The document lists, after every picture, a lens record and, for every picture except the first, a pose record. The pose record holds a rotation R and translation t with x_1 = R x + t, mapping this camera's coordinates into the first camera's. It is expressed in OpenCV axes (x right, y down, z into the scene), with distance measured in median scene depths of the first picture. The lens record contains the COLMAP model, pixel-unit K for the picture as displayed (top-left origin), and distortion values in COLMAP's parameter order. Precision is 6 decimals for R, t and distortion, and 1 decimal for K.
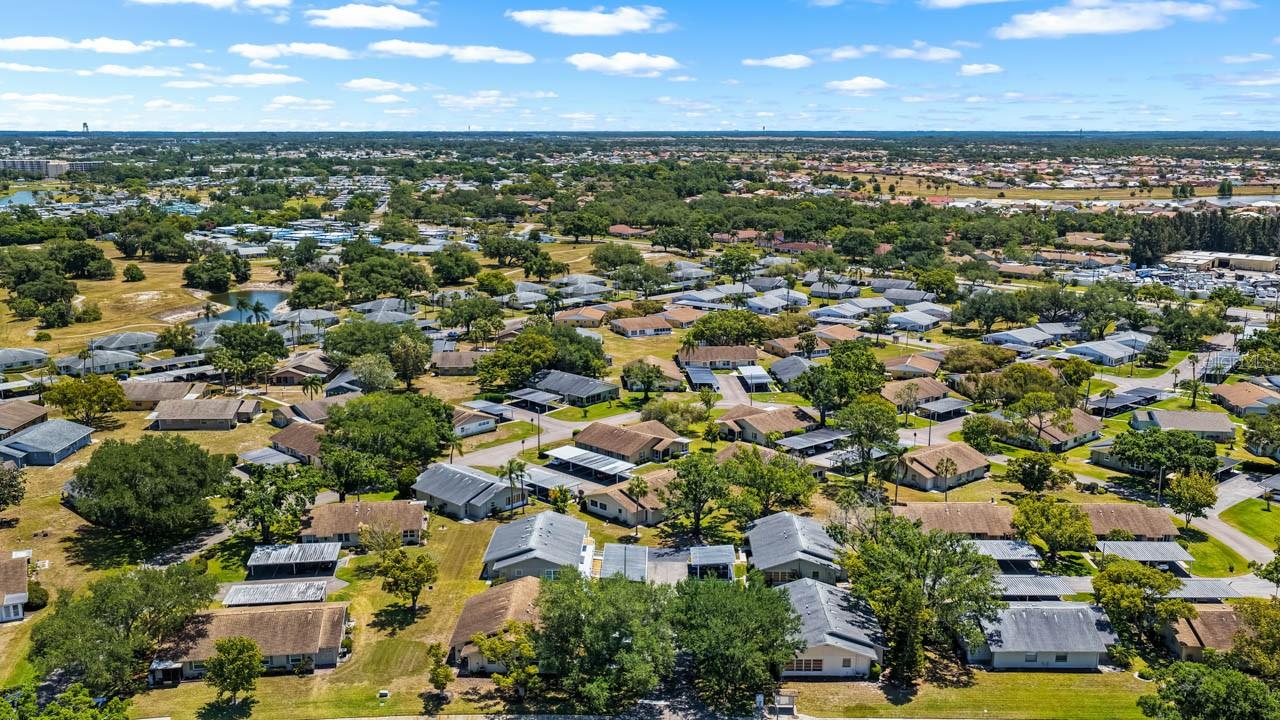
lens RADIAL K [[1079.6, 0, 640.0], [0, 1079.6, 360.0], [0, 0, 1]] dist [-0.008708, 0.022907]
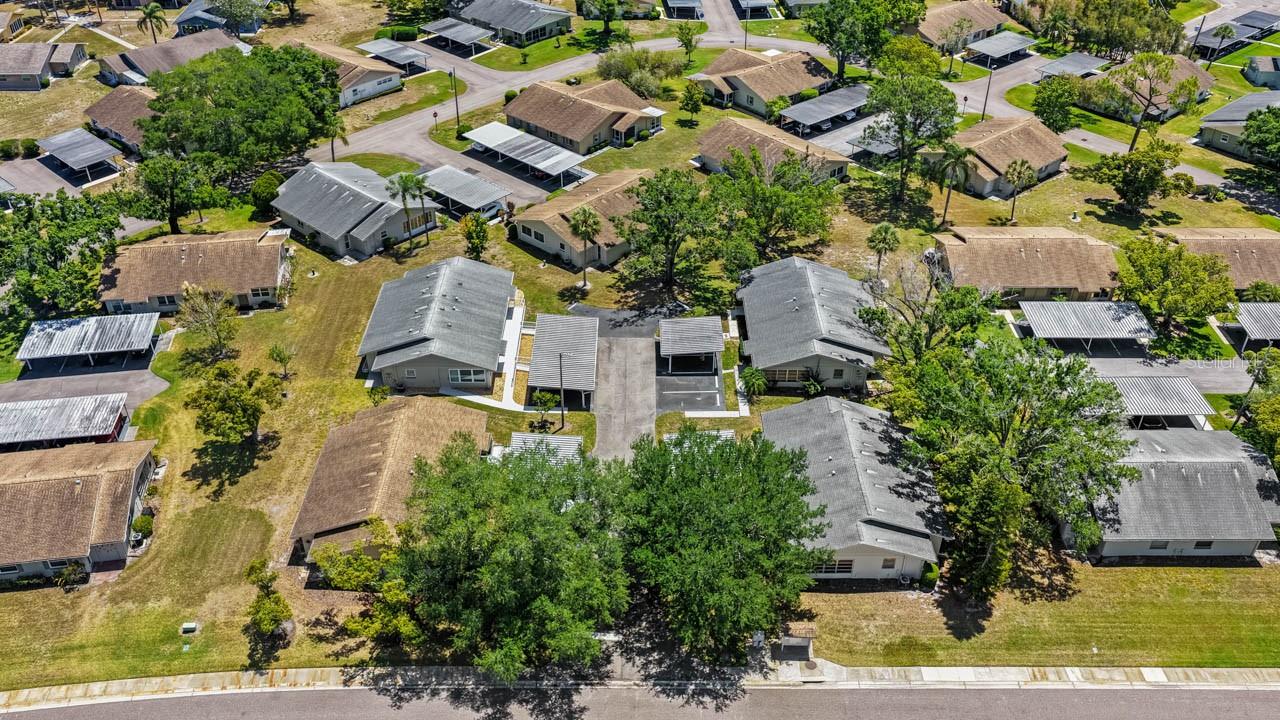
lens RADIAL K [[1079.6, 0, 640.0], [0, 1079.6, 360.0], [0, 0, 1]] dist [-0.008708, 0.022907]
pose [[0.999783, -0.008561, 0.018995, 0.019062], [0.000497, 0.921216, 0.389050, -0.069462], [-0.020830, -0.388956, 0.921021, 0.319335]]
